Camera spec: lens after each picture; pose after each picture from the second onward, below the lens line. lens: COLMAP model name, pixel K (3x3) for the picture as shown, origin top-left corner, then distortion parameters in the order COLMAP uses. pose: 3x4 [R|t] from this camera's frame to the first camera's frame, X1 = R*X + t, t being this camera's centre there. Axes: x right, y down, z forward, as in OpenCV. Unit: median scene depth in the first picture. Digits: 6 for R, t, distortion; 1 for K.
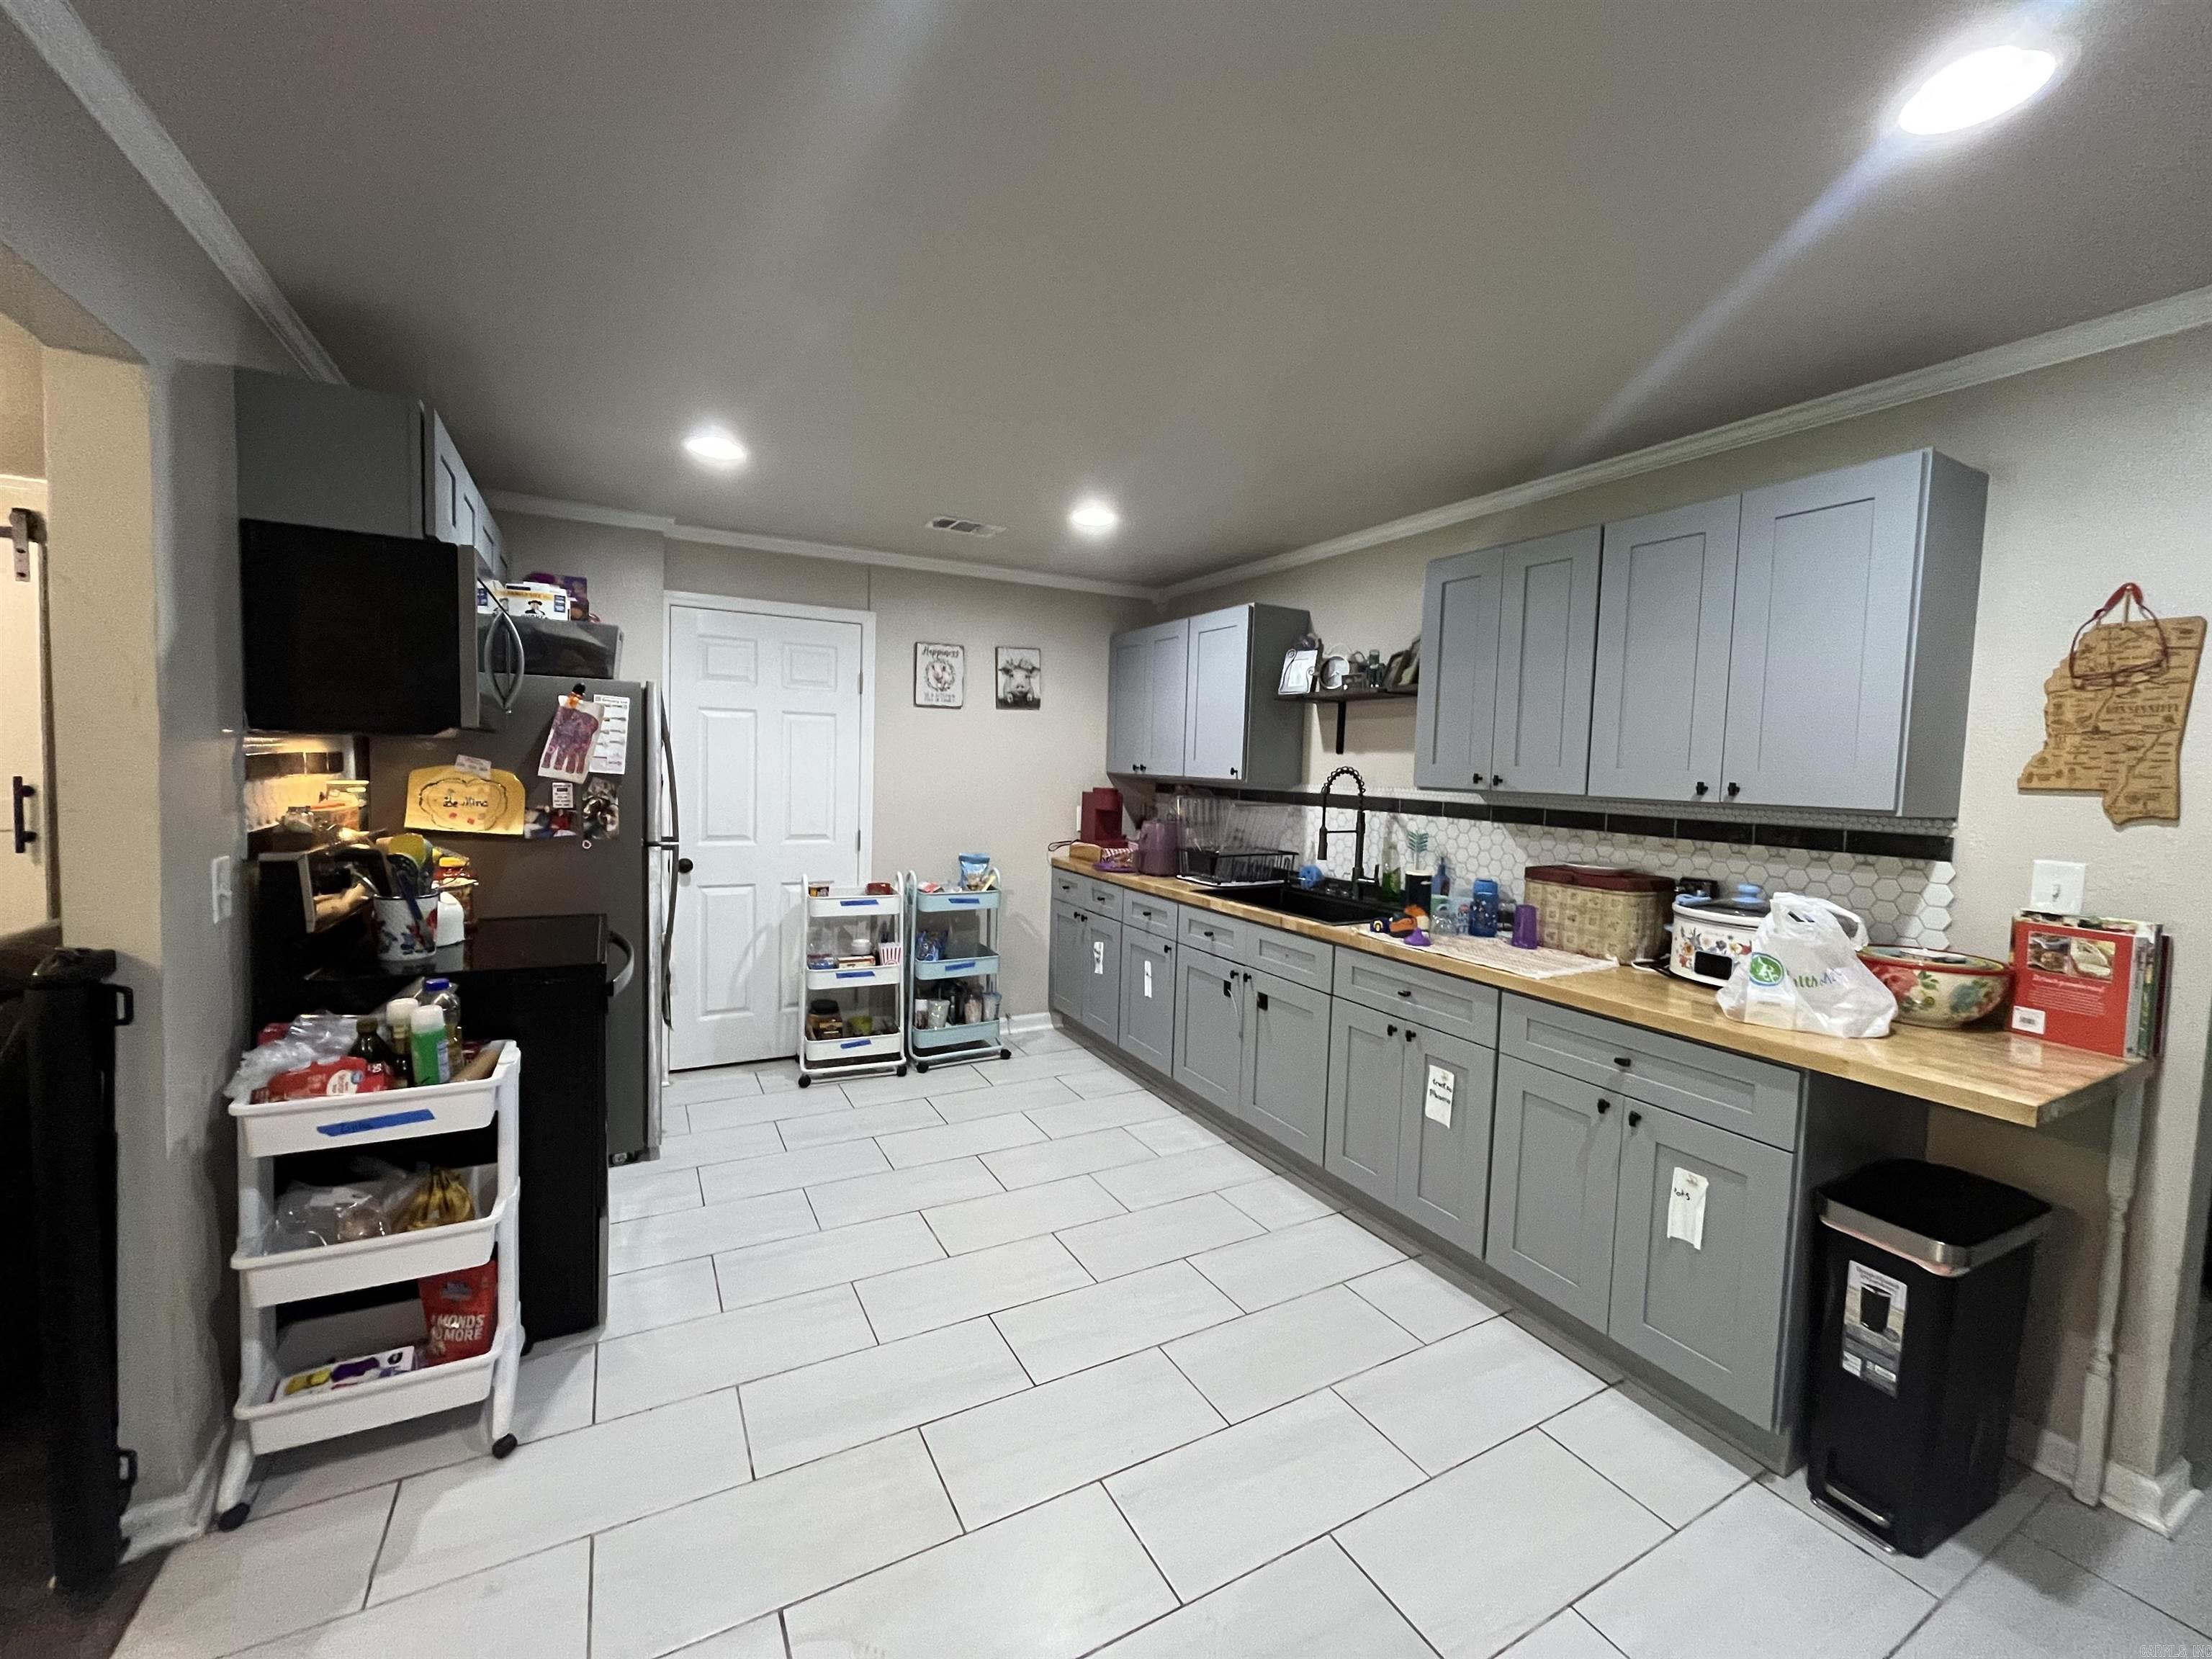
lens RADIAL K [[888.8, 0, 1107.8], [0, 888.8, 821.8], [0, 0, 1]] dist [-0.002289, -0.000230]
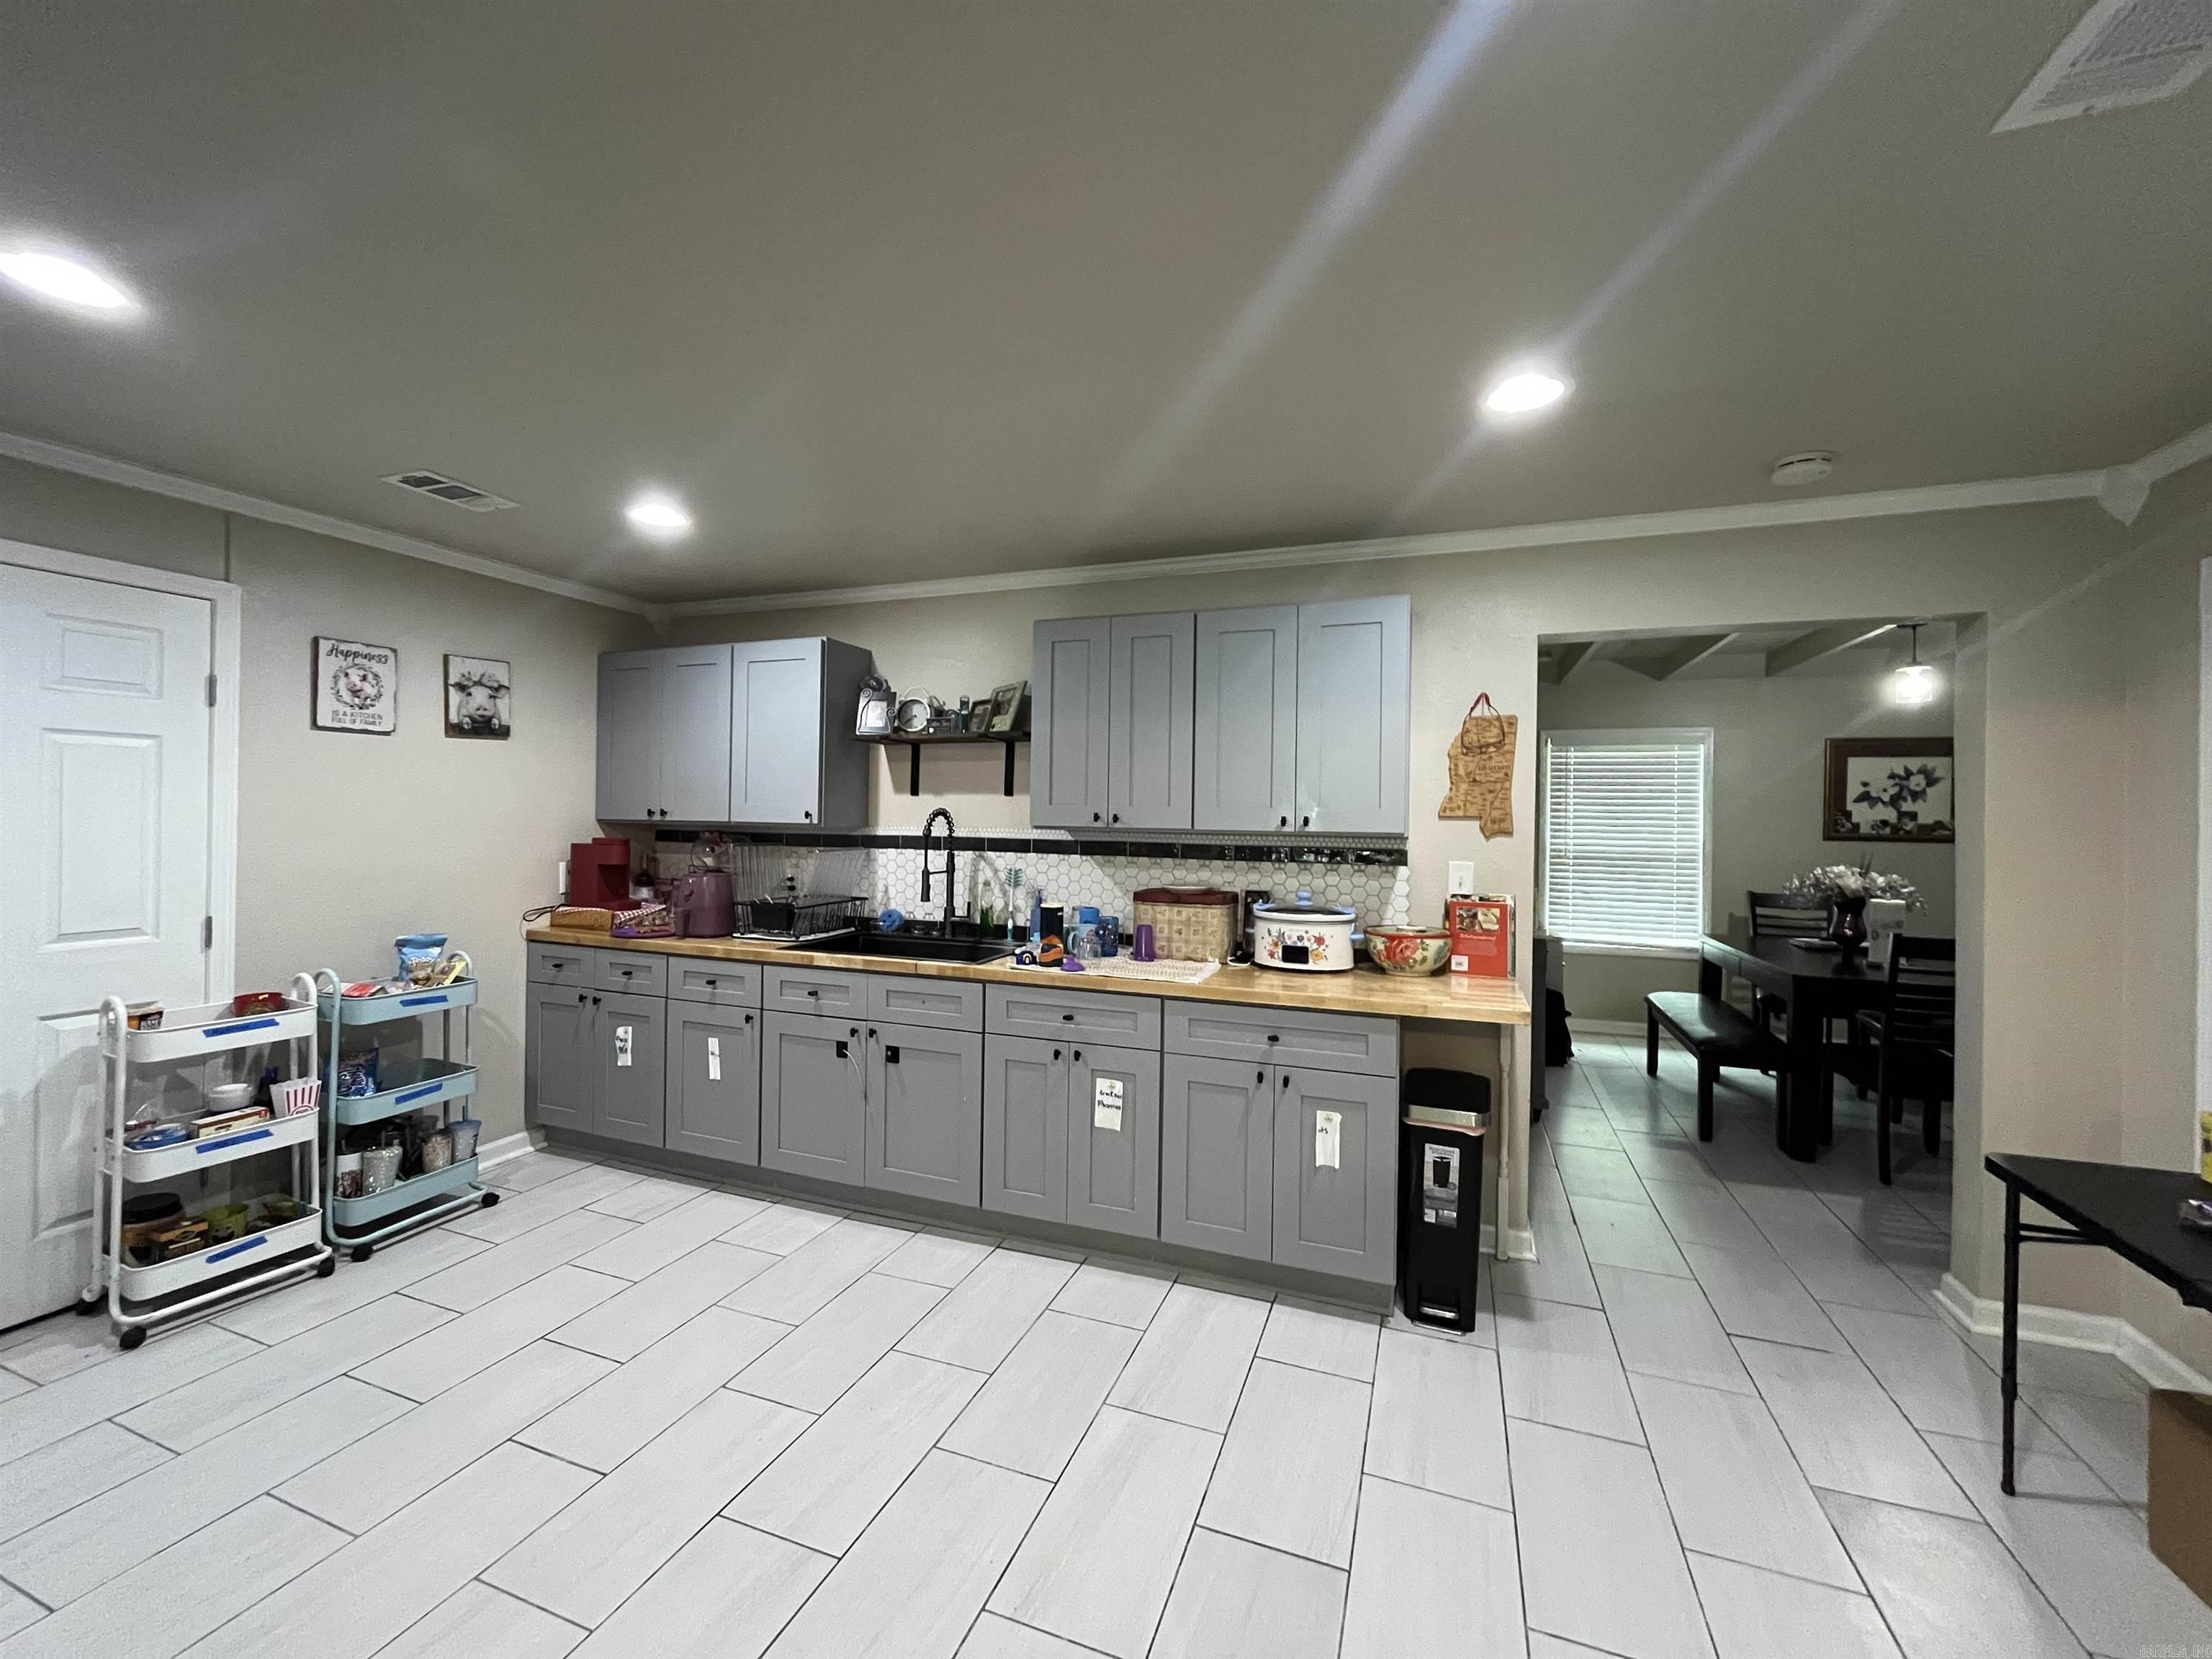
lens RADIAL K [[888.8, 0, 1107.8], [0, 888.8, 821.8], [0, 0, 1]] dist [-0.002289, -0.000230]
pose [[0.759675, -0.022674, 0.649907, -0.263789], [0.051940, 0.998315, -0.025883, -0.011037], [-0.648225, 0.053419, 0.759573, 0.110725]]
